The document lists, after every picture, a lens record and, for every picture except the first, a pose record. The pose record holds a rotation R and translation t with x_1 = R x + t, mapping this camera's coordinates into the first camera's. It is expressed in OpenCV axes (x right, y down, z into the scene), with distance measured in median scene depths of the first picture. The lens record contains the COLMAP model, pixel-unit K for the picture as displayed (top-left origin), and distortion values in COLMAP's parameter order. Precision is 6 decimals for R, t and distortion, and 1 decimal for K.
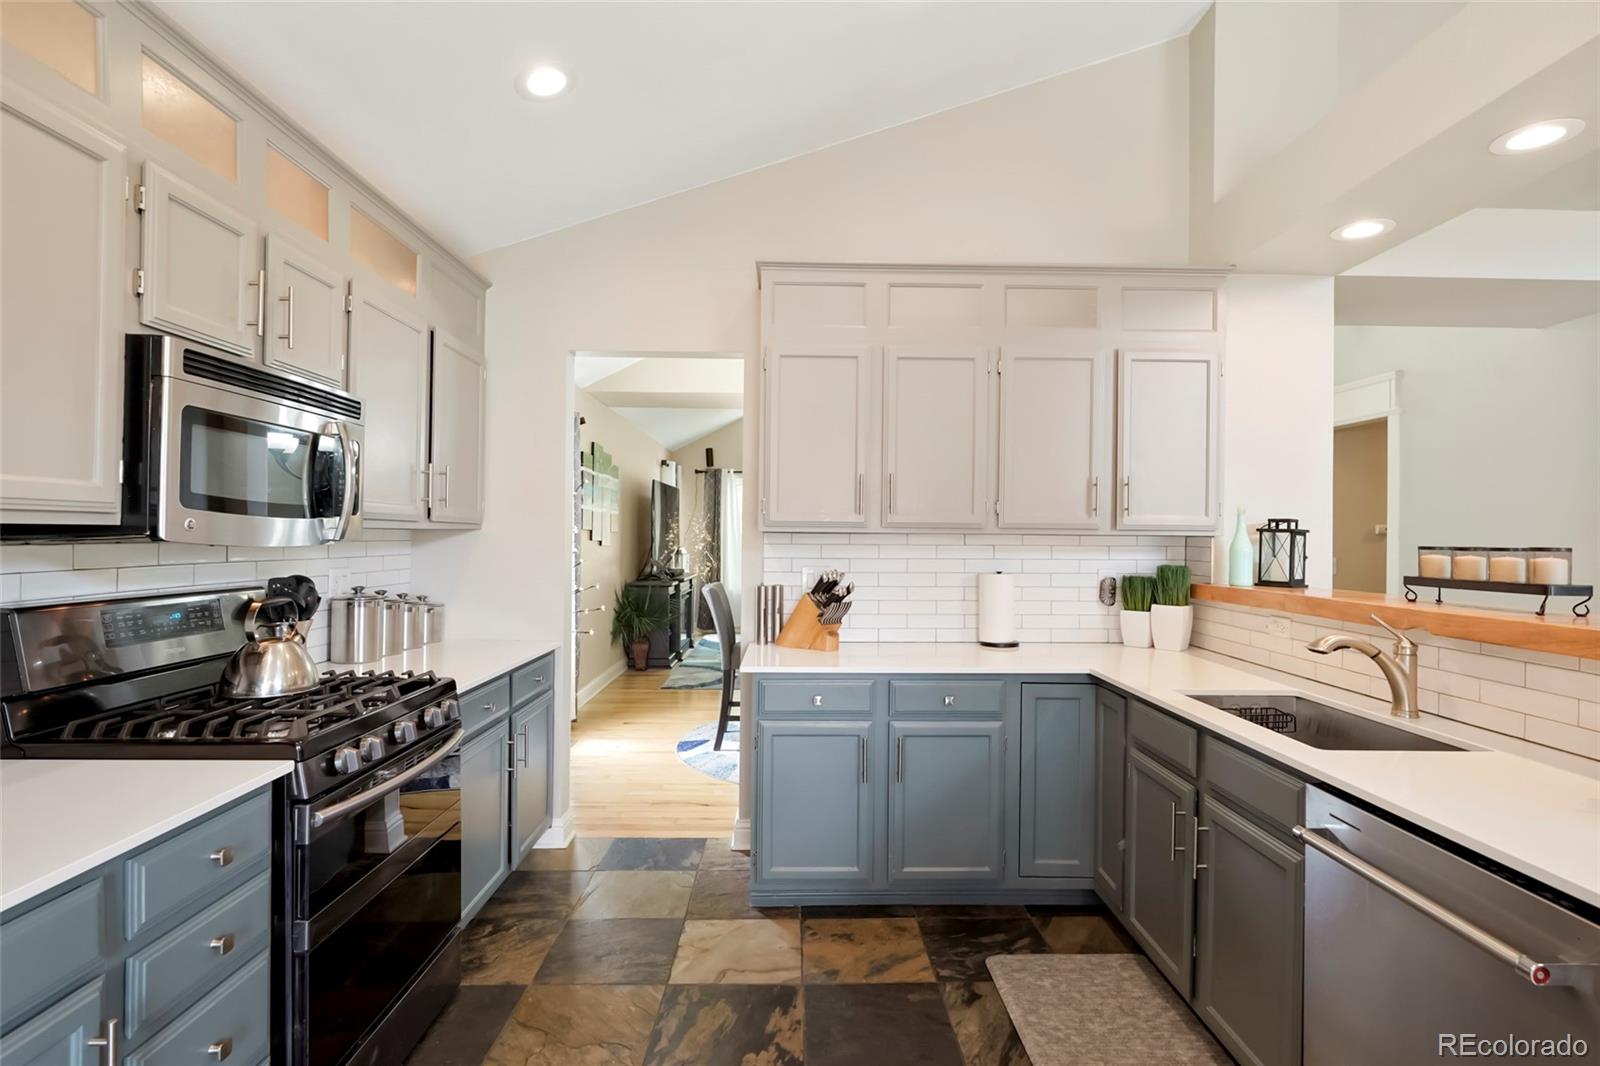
lens RADIAL K [[809.2, 0, 818.4], [0, 809.2, 535.6], [0, 0, 1]] dist [-0.000141, 0.000216]
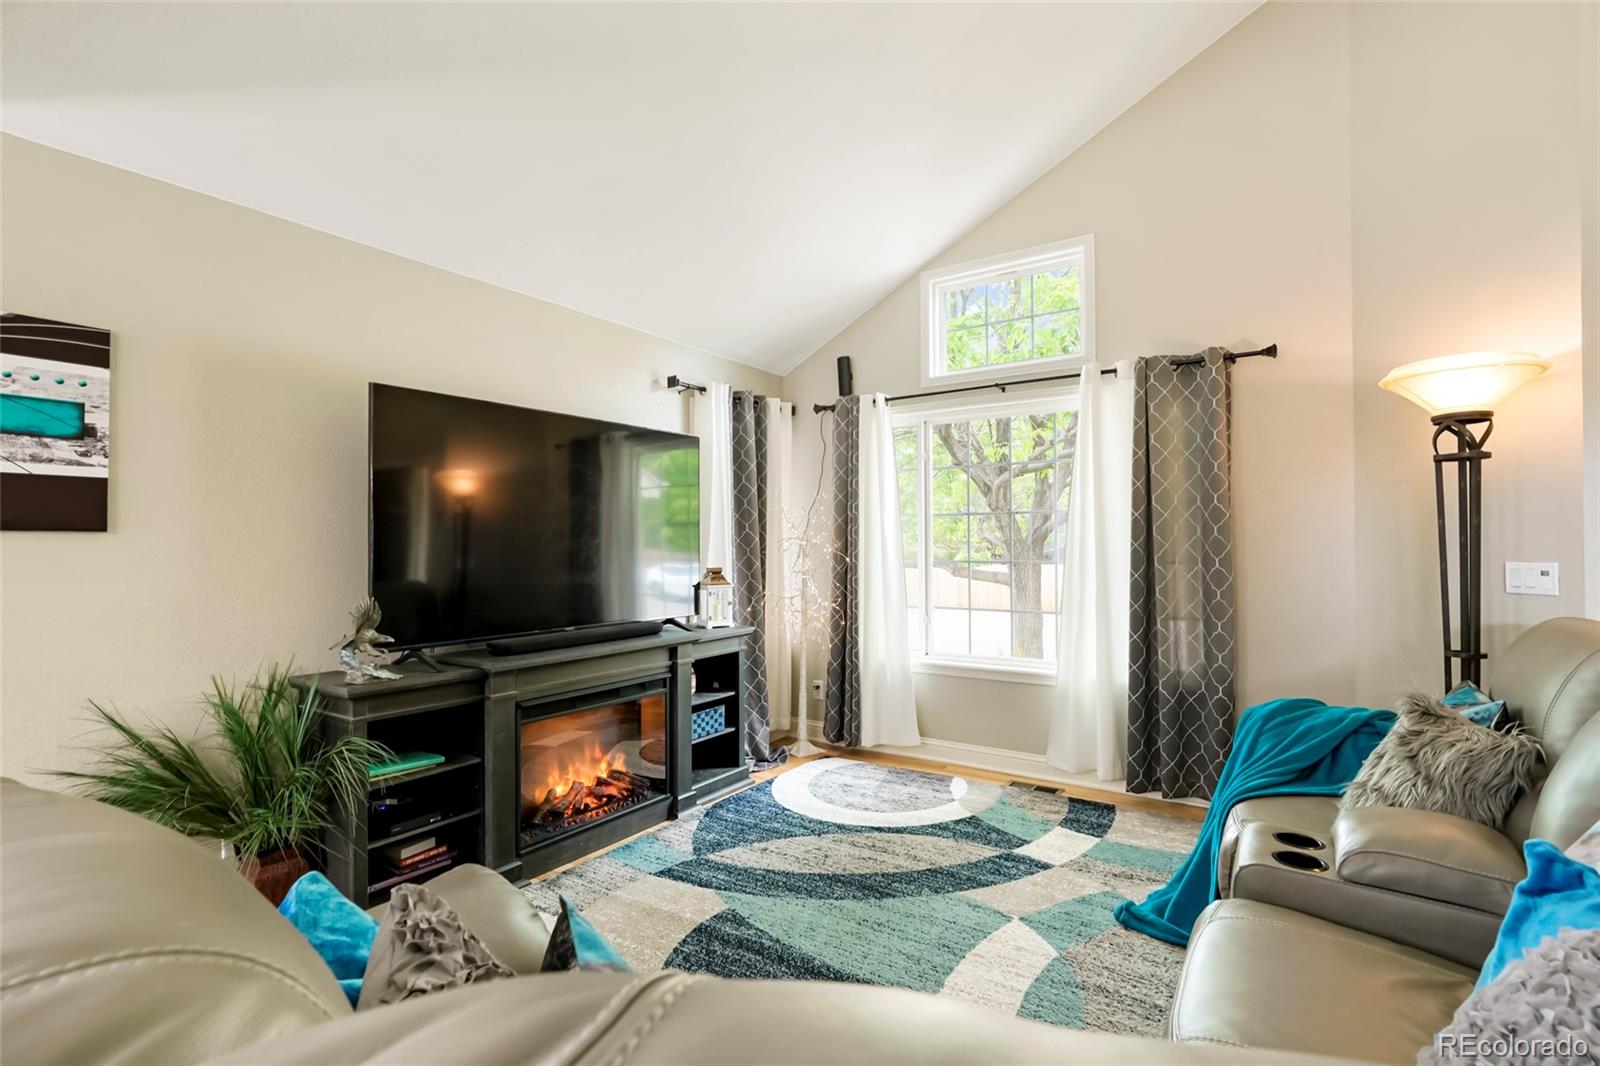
lens RADIAL K [[747.0, 0, 805.3], [0, 747.0, 539.8], [0, 0, 1]] dist [0.000356, 0.000781]
pose [[0.810449, -0.021385, -0.585419, 0.140269], [0.015875, 0.999768, -0.014545, 0.006815], [0.585594, 0.002494, 0.810600, 0.879311]]
